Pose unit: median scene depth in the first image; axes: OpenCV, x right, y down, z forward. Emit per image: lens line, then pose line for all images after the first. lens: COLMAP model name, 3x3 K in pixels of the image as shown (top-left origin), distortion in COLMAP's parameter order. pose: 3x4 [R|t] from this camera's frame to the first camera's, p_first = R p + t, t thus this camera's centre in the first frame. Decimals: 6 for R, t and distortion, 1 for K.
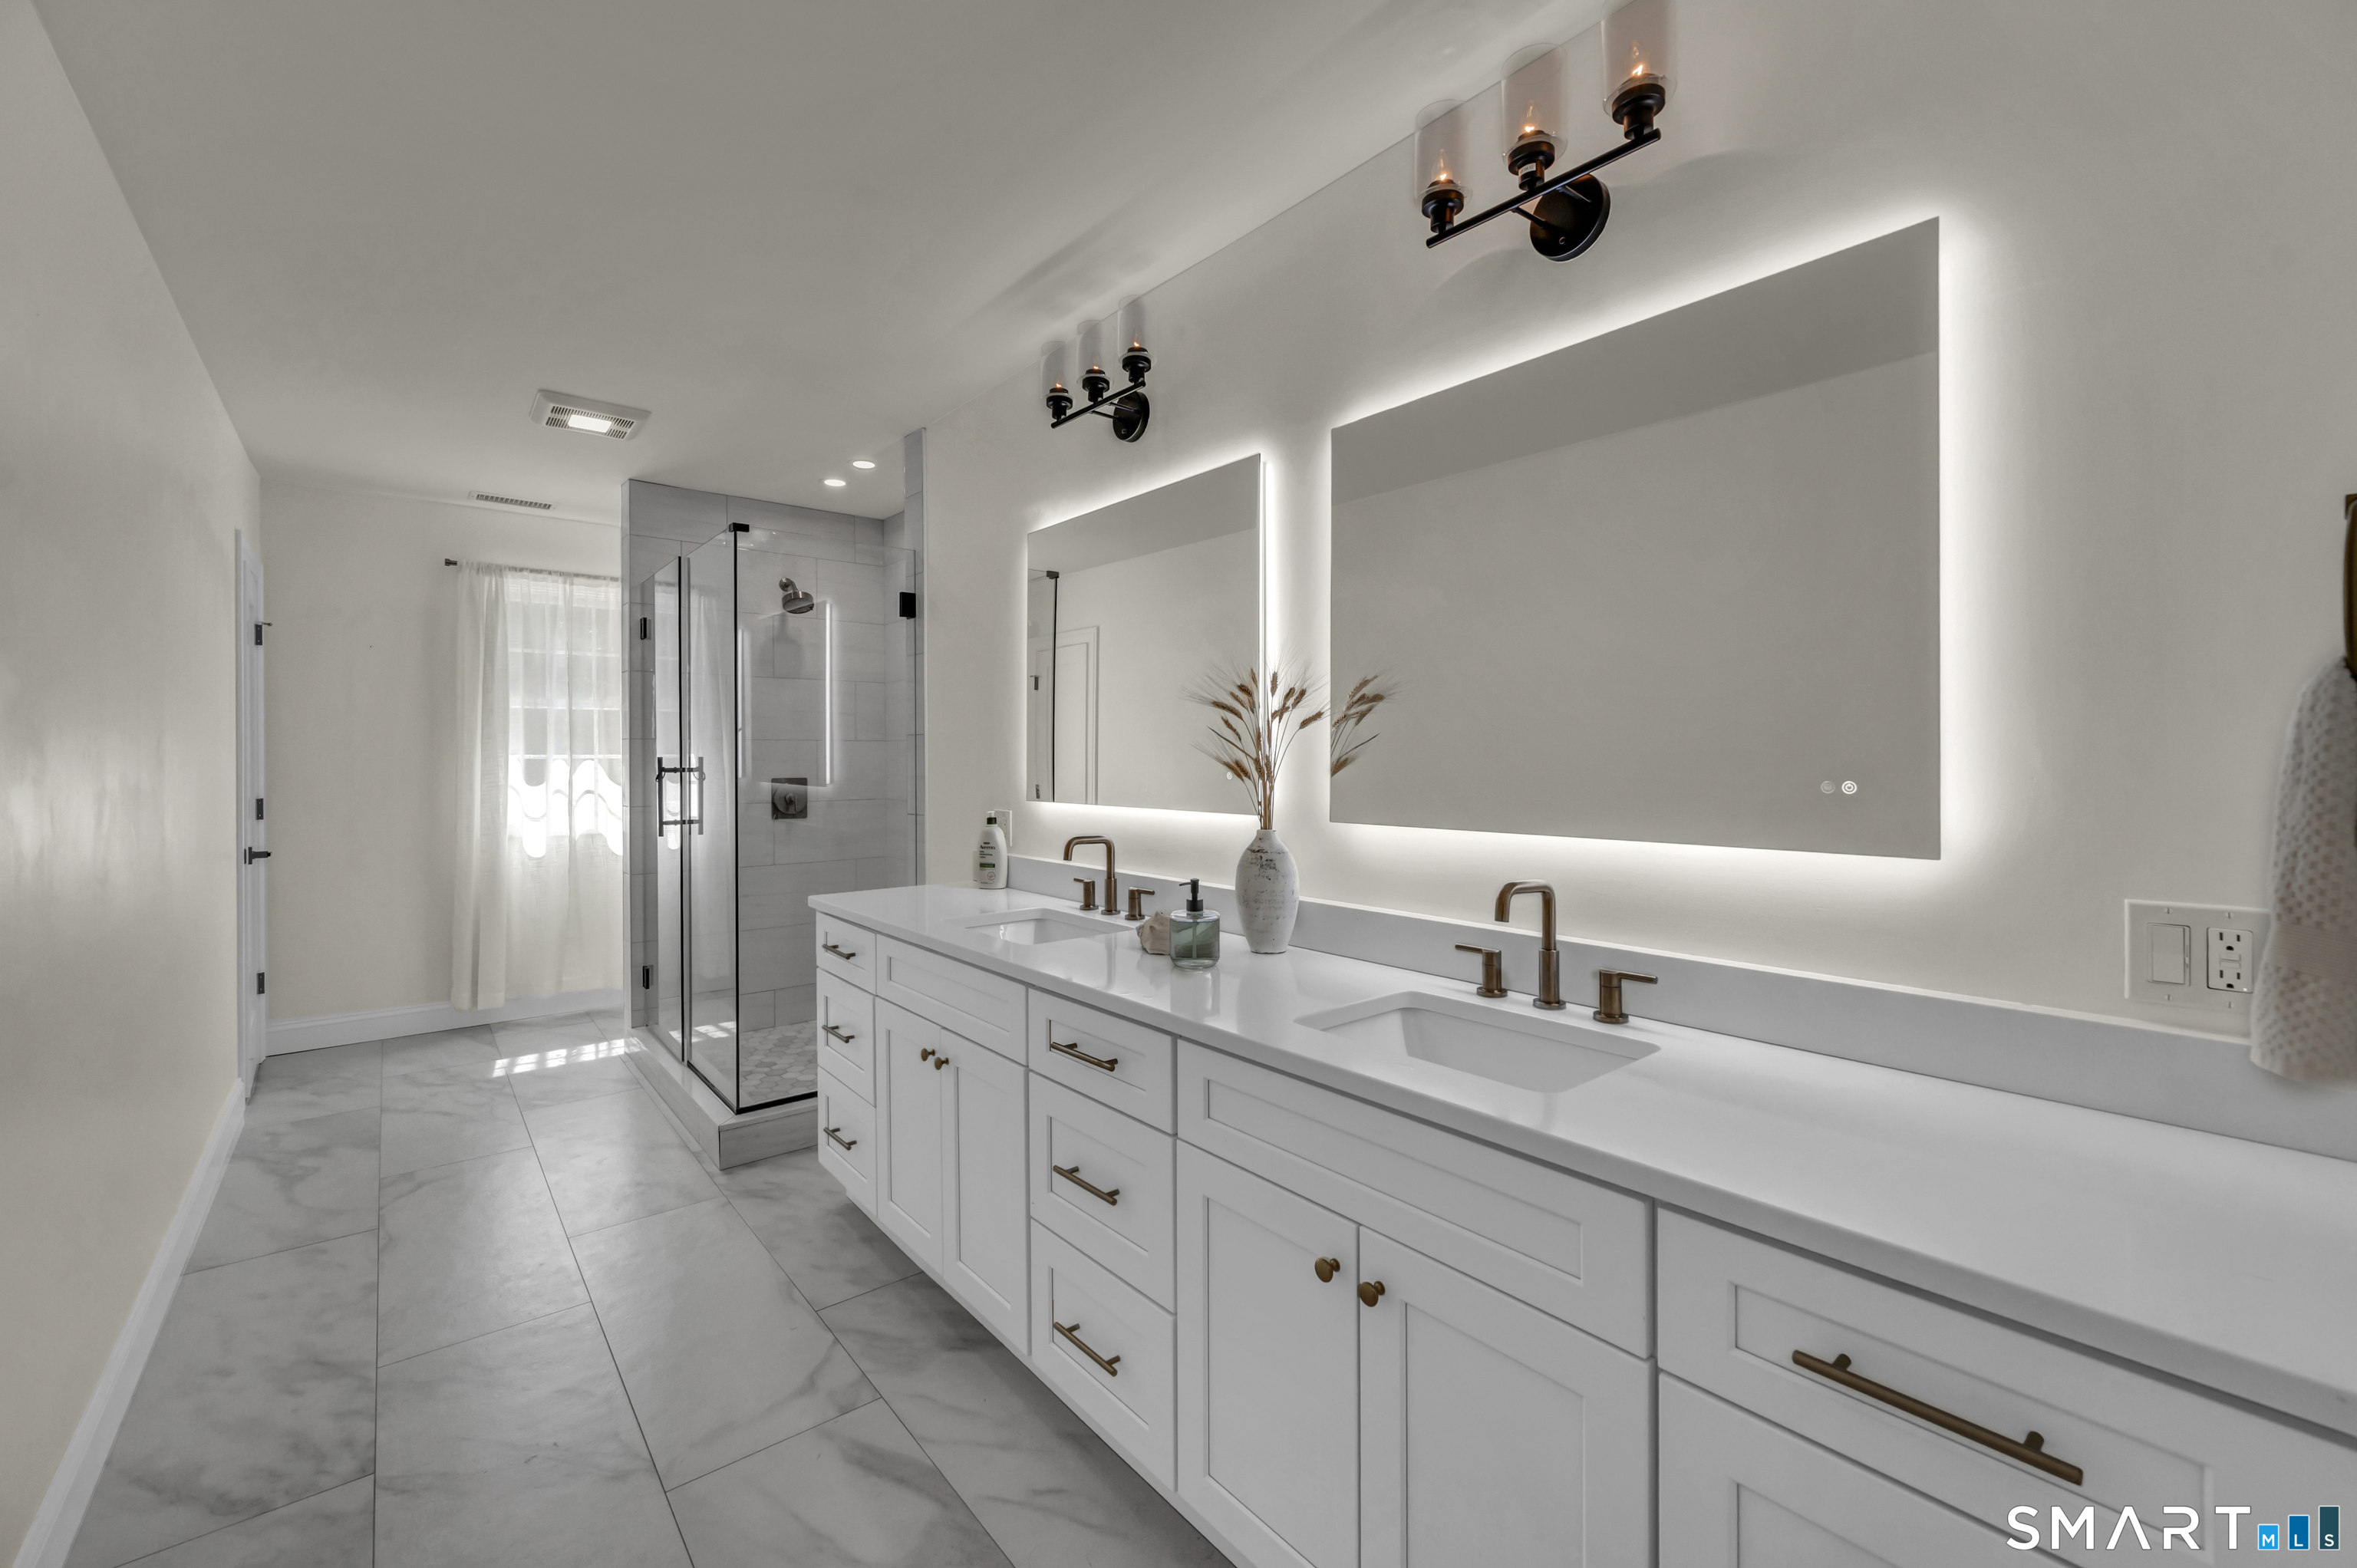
lens RADIAL K [[934.4, 0, 1178.5], [0, 934.4, 784.0], [0, 0, 1]] dist [-0.018815, 0.000129]
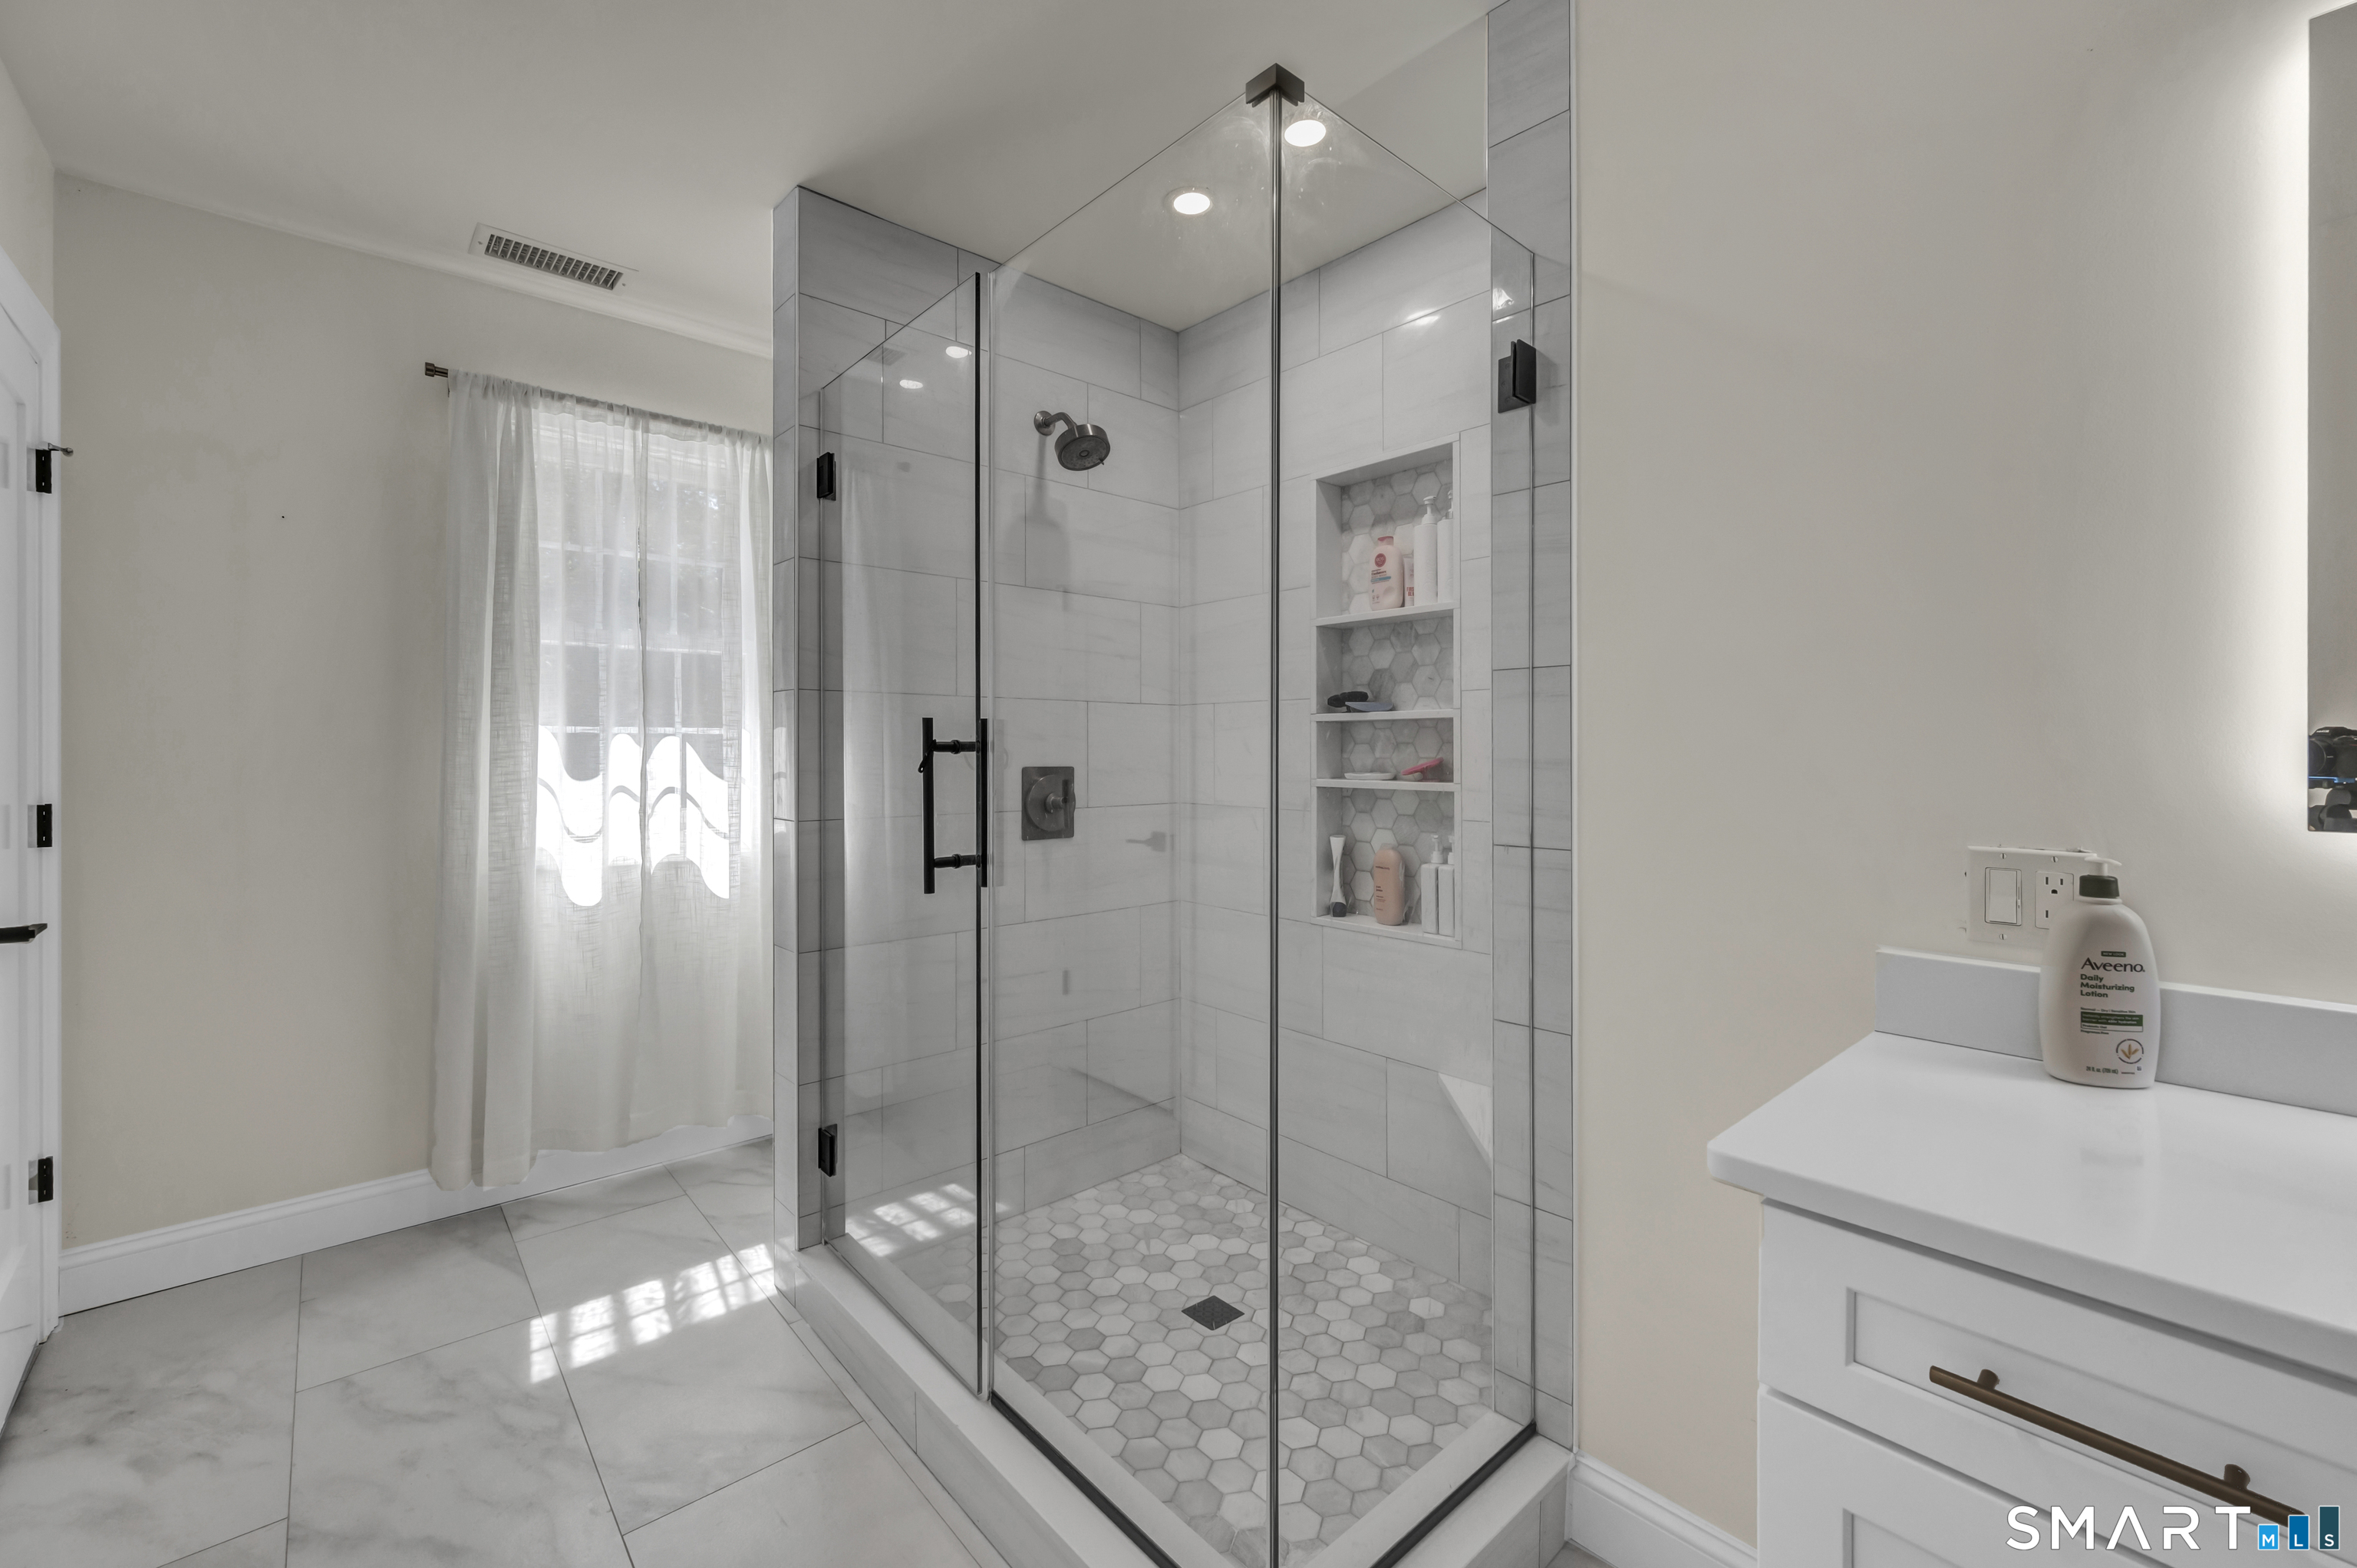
lens RADIAL K [[981.2, 0, 1182.8], [0, 981.2, 779.0], [0, 0, 1]] dist [-0.000244, -0.000522]
pose [[0.999963, 0.003528, 0.007878, -0.341328], [-0.003518, 0.999993, -0.001171, 0.000932], [-0.007882, 0.001144, 0.999968, 0.405079]]
